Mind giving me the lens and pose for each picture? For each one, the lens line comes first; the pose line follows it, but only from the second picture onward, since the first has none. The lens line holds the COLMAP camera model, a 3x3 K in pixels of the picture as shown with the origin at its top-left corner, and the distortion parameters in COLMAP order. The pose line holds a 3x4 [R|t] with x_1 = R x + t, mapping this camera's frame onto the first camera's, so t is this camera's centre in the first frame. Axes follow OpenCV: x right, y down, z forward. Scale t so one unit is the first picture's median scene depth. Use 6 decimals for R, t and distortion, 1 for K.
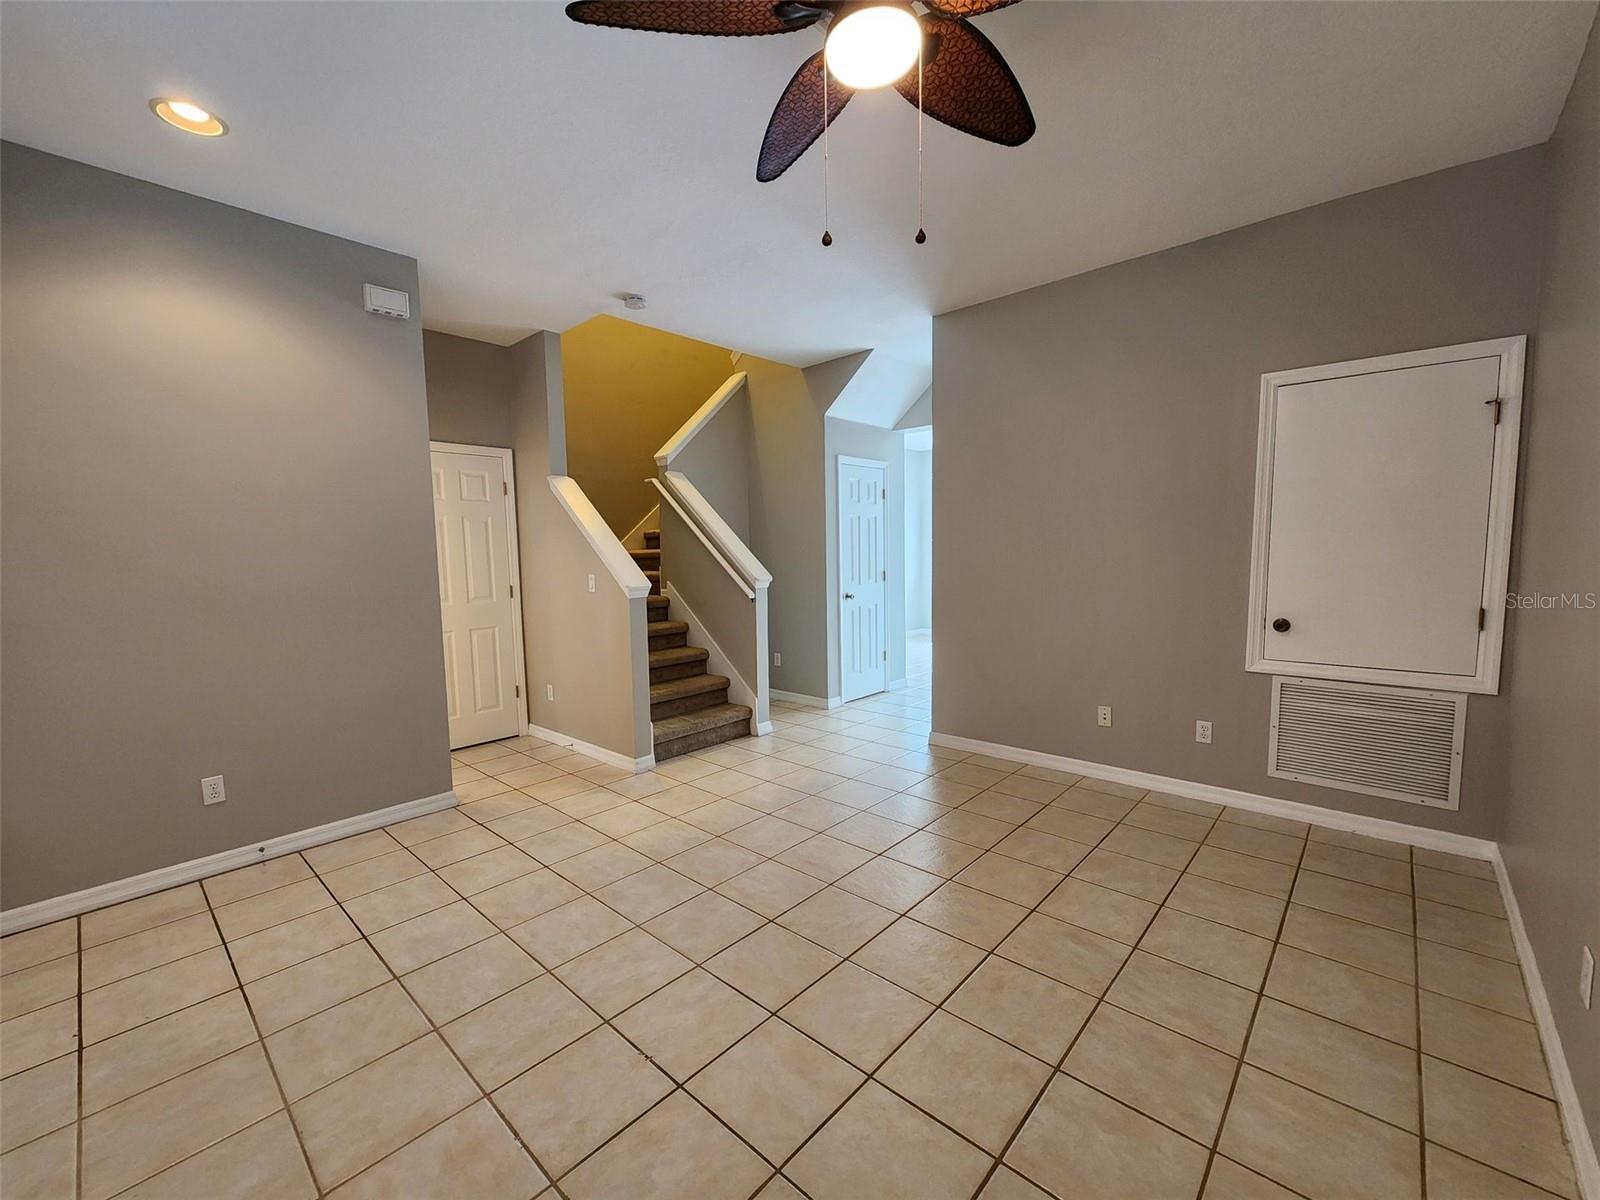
lens RADIAL K [[653.9, 0, 784.2], [0, 653.9, 612.5], [0, 0, 1]] dist [-0.000788, -0.000147]
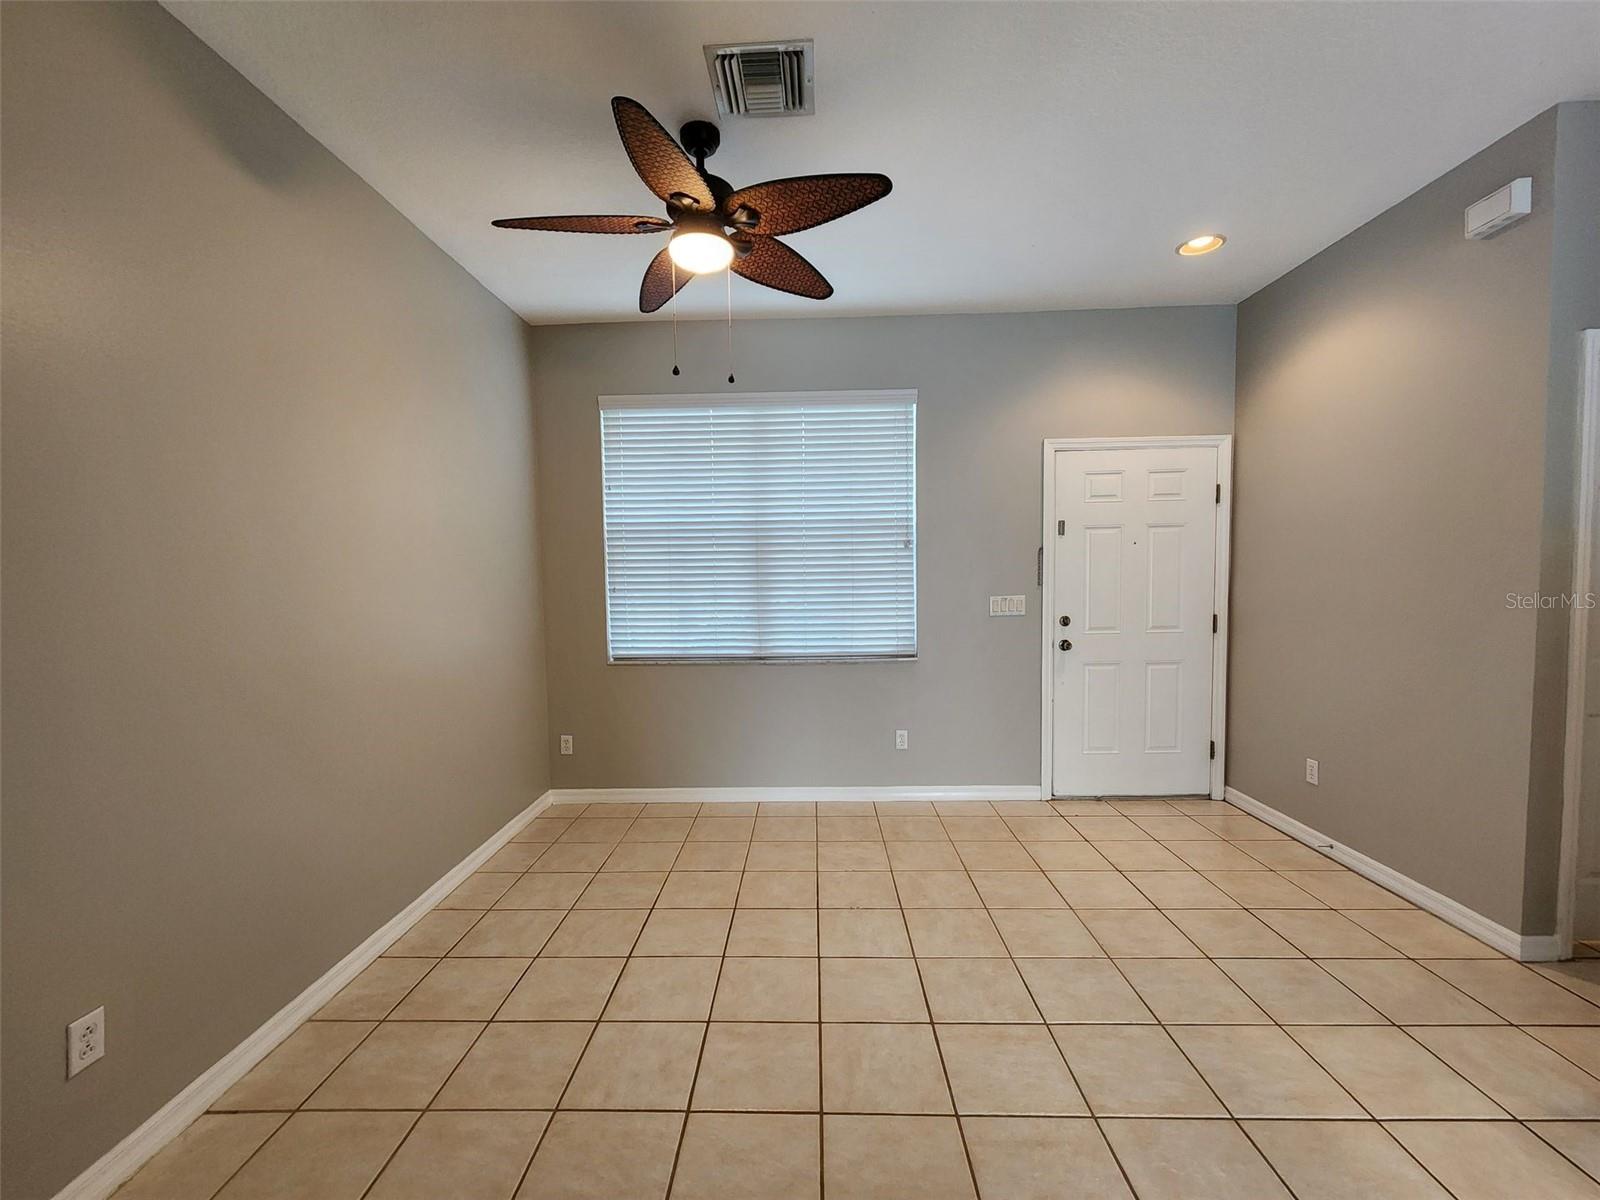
lens RADIAL K [[653.9, 0, 784.2], [0, 653.9, 612.5], [0, 0, 1]] dist [-0.000788, -0.000147]
pose [[-0.760187, 0.072318, -0.645667, 0.436607], [-0.028175, 0.989182, 0.143965, -0.113224], [0.649093, 0.127632, -0.749926, 1.005292]]
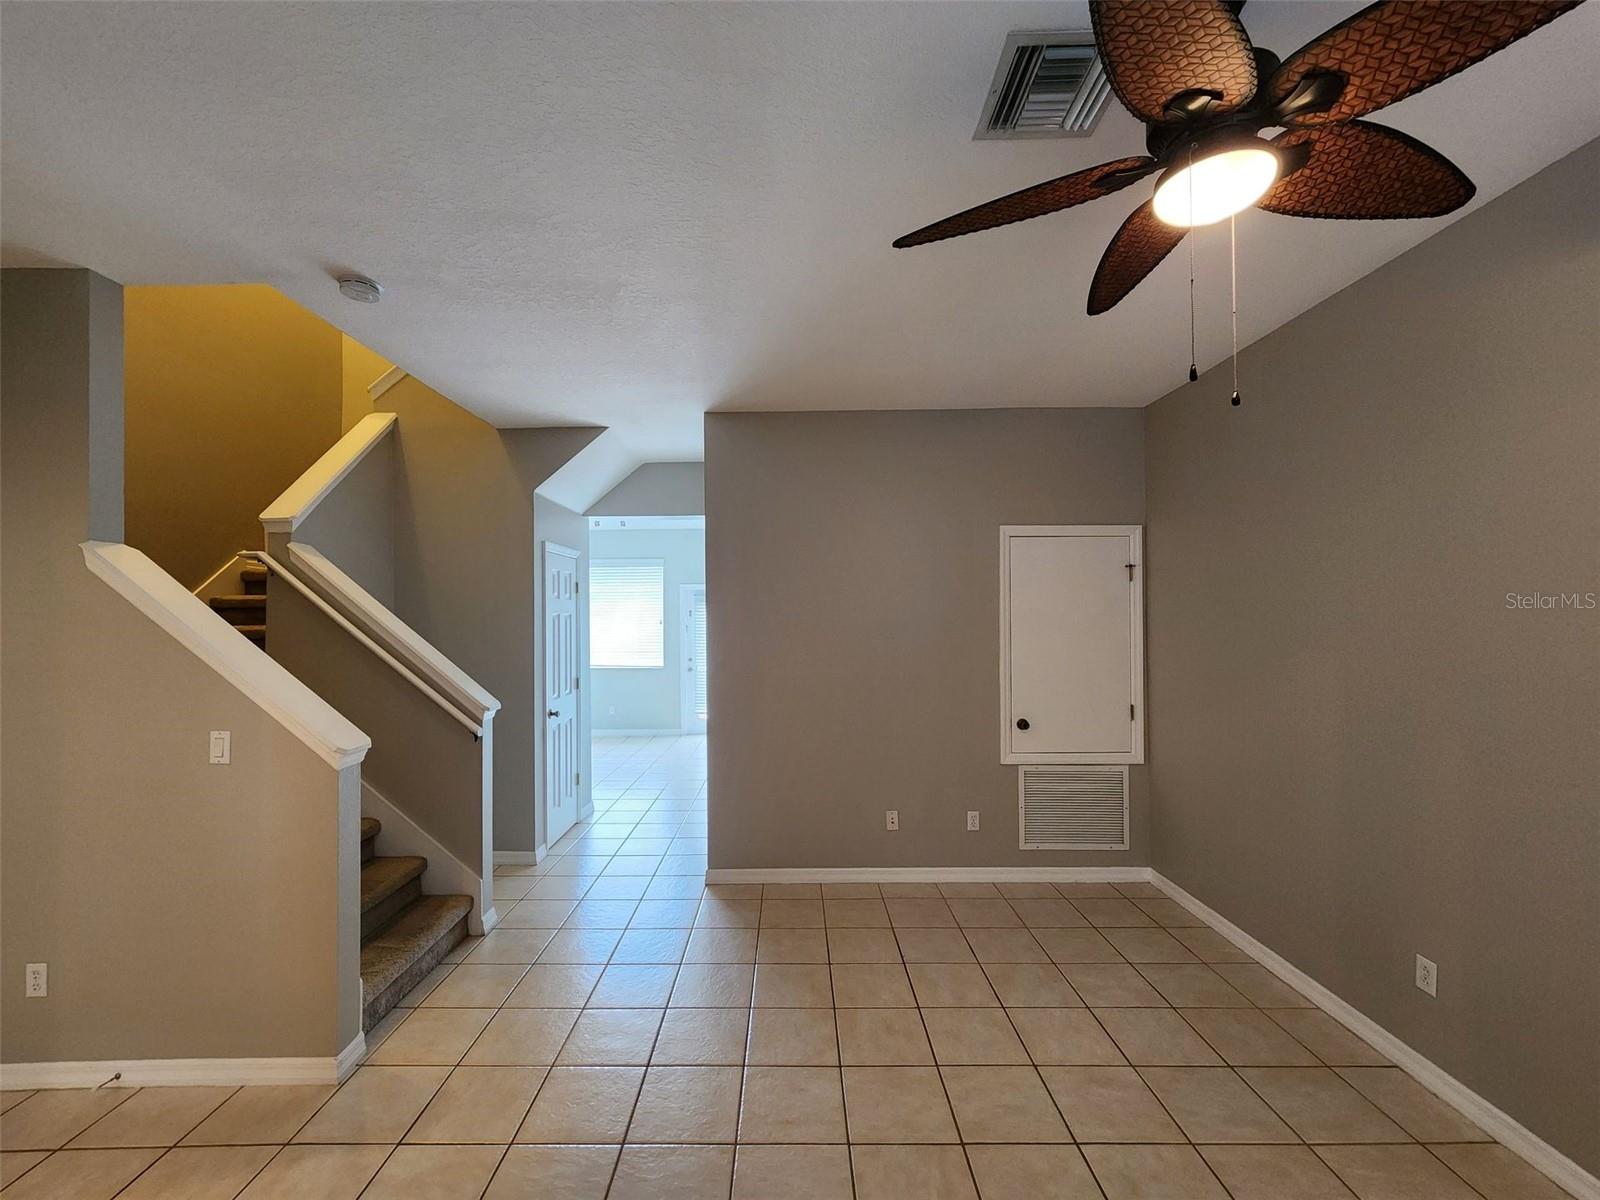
lens RADIAL K [[653.9, 0, 784.2], [0, 653.9, 612.5], [0, 0, 1]] dist [-0.000788, -0.000147]
pose [[0.738670, 0.018652, 0.673809, -0.386616], [0.058113, 0.994133, -0.091226, -0.096529], [-0.671558, 0.106543, 0.733252, 0.338366]]
